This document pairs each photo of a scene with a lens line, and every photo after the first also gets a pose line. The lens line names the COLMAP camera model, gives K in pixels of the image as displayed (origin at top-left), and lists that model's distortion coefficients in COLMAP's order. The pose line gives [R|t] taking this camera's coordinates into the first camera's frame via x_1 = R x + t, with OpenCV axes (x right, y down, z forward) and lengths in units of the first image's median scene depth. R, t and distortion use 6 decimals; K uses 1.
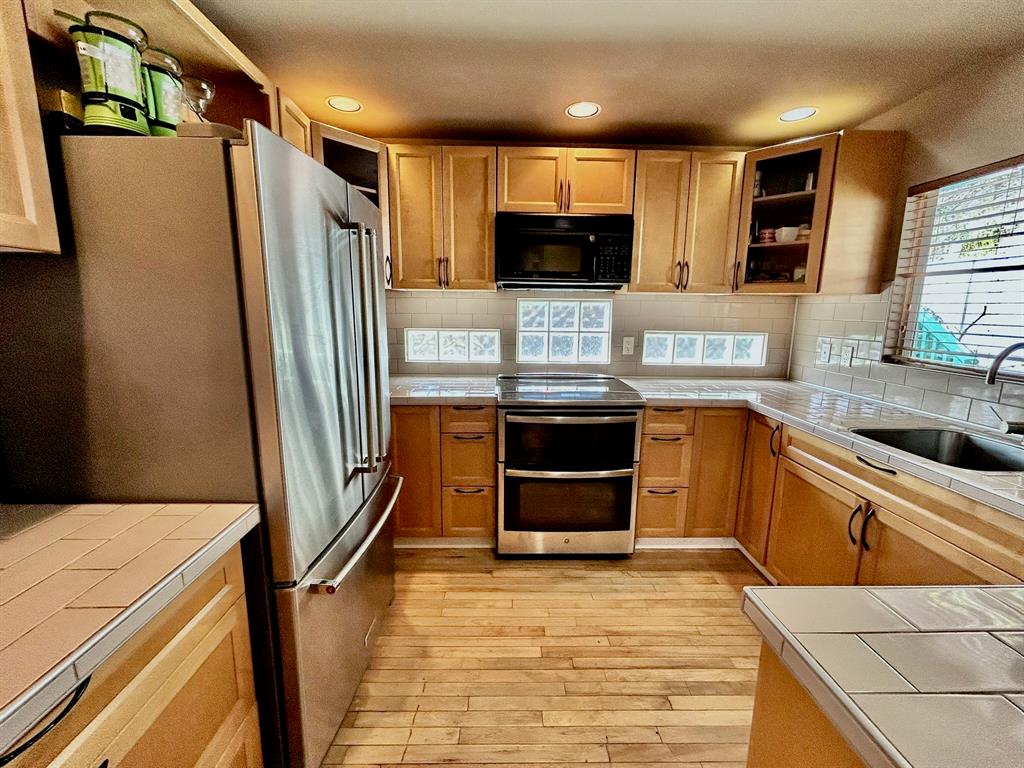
lens RADIAL K [[422.1, 0, 510.3], [0, 422.1, 381.8], [0, 0, 1]] dist [-0.003711, -0.000411]
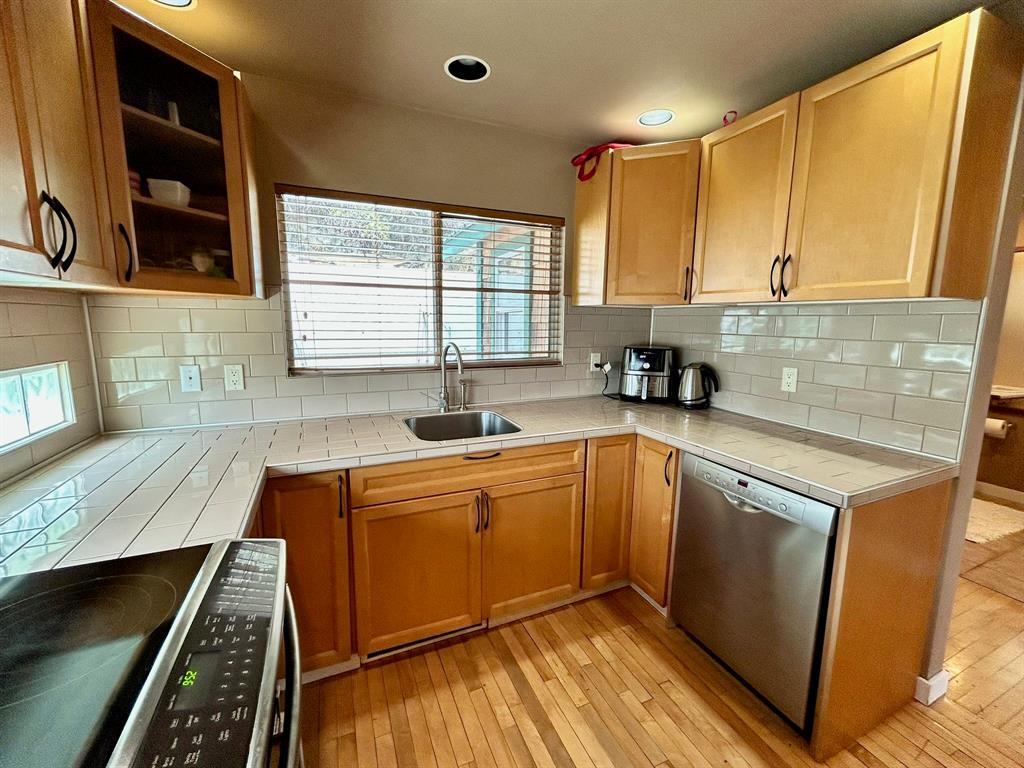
lens RADIAL K [[422.1, 0, 514.3], [0, 422.1, 380.7], [0, 0, 1]] dist [-0.003711, -0.000411]
pose [[-0.391646, -0.142884, 0.908954, -0.134748], [0.143342, 0.966333, 0.213666, -0.173597], [-0.908882, 0.213973, -0.357979, 0.956512]]
